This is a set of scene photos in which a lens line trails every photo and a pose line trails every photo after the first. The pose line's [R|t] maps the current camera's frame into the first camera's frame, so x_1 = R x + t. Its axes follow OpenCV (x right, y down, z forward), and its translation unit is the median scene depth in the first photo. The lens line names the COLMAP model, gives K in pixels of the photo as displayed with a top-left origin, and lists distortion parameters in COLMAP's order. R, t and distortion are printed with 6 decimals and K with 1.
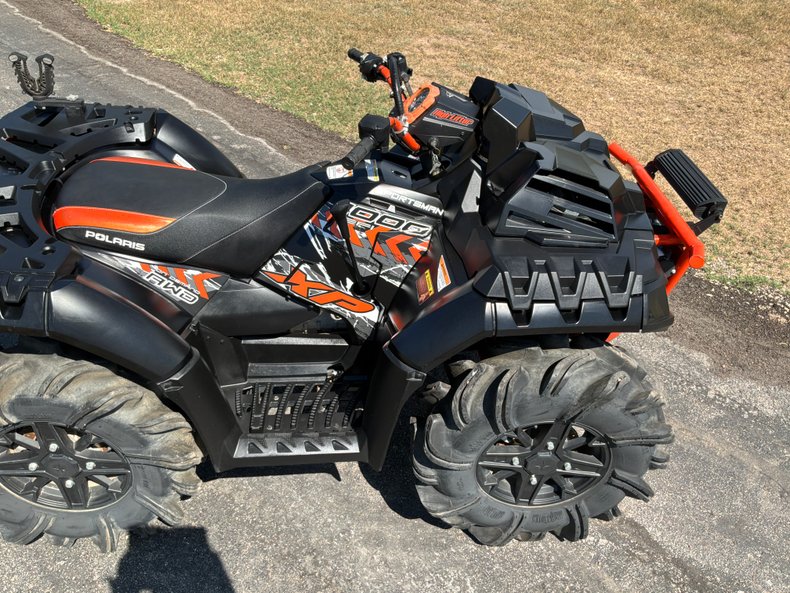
lens RADIAL K [[652.1, 0, 393.1], [0, 652.1, 297.8], [0, 0, 1]] dist [0.113388, -0.234025]
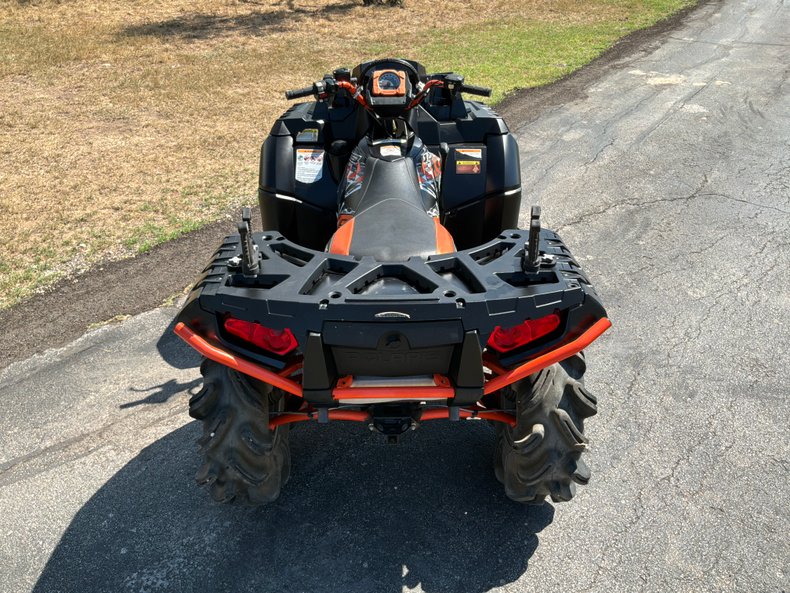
lens RADIAL K [[654.2, 0, 393.7], [0, 654.2, 297.3], [0, 0, 1]] dist [0.091152, -0.179688]
pose [[0.036270, -0.576198, 0.816505, -1.392617], [0.621604, 0.652758, 0.433031, -0.590477], [-0.782491, 0.491836, 0.381843, 0.627404]]
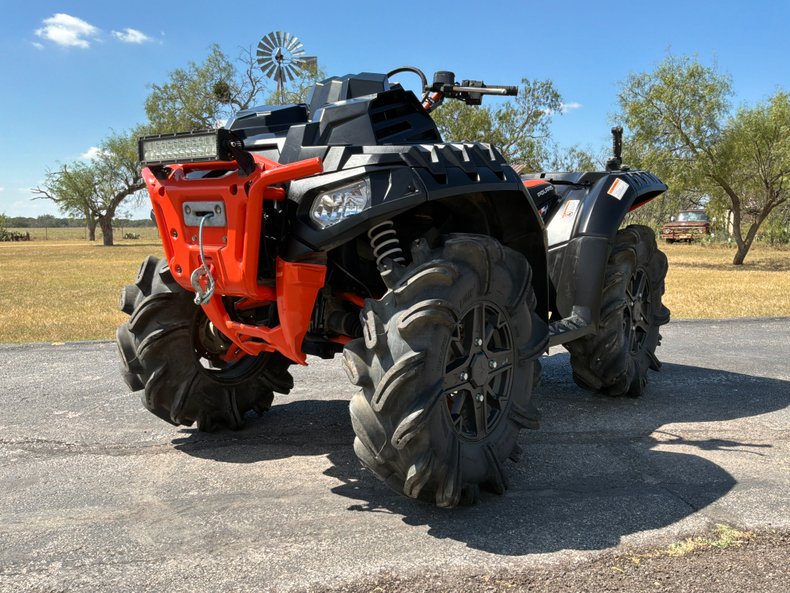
lens RADIAL K [[654.2, 0, 393.7], [0, 654.2, 297.3], [0, 0, 1]] dist [0.091152, -0.179688]
pose [[-0.645602, 0.060947, -0.761238, 0.977972], [-0.490079, 0.731413, 0.474192, -0.590056], [0.585680, 0.679206, -0.442333, 1.742070]]
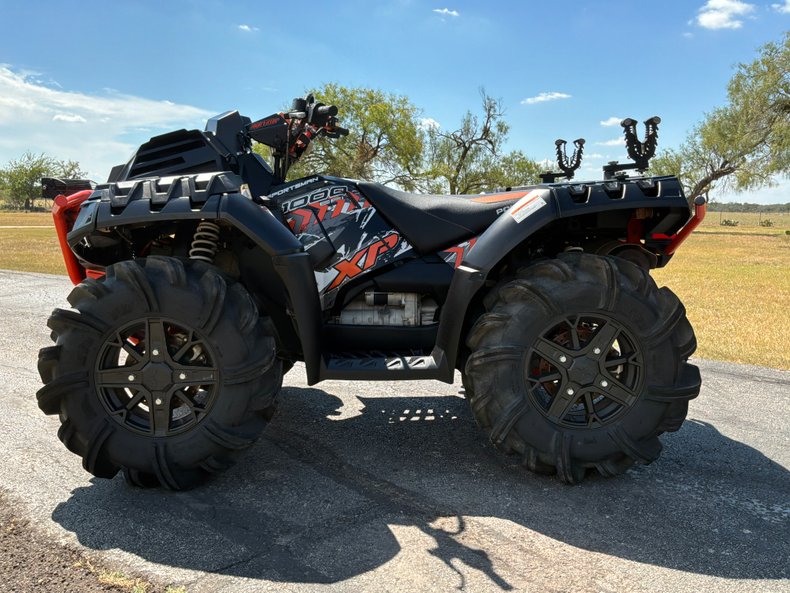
lens RADIAL K [[652.1, 0, 393.1], [0, 652.1, 297.8], [0, 0, 1]] dist [0.113388, -0.234025]
pose [[-0.999223, -0.038301, 0.009291, -0.192687], [-0.019377, 0.682711, 0.730431, -1.009619], [-0.034319, 0.729684, -0.682923, 2.096110]]
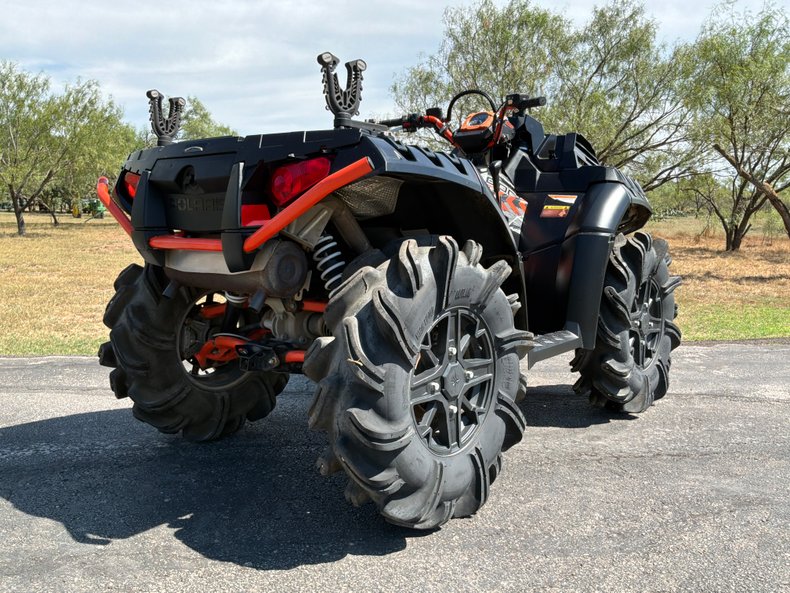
lens RADIAL K [[654.2, 0, 393.7], [0, 654.2, 297.3], [0, 0, 1]] dist [0.091152, -0.179688]
pose [[0.680636, -0.119273, 0.722847, -1.167017], [0.469720, 0.828224, -0.305629, 0.384794], [-0.562226, 0.547558, 0.619744, 0.378751]]
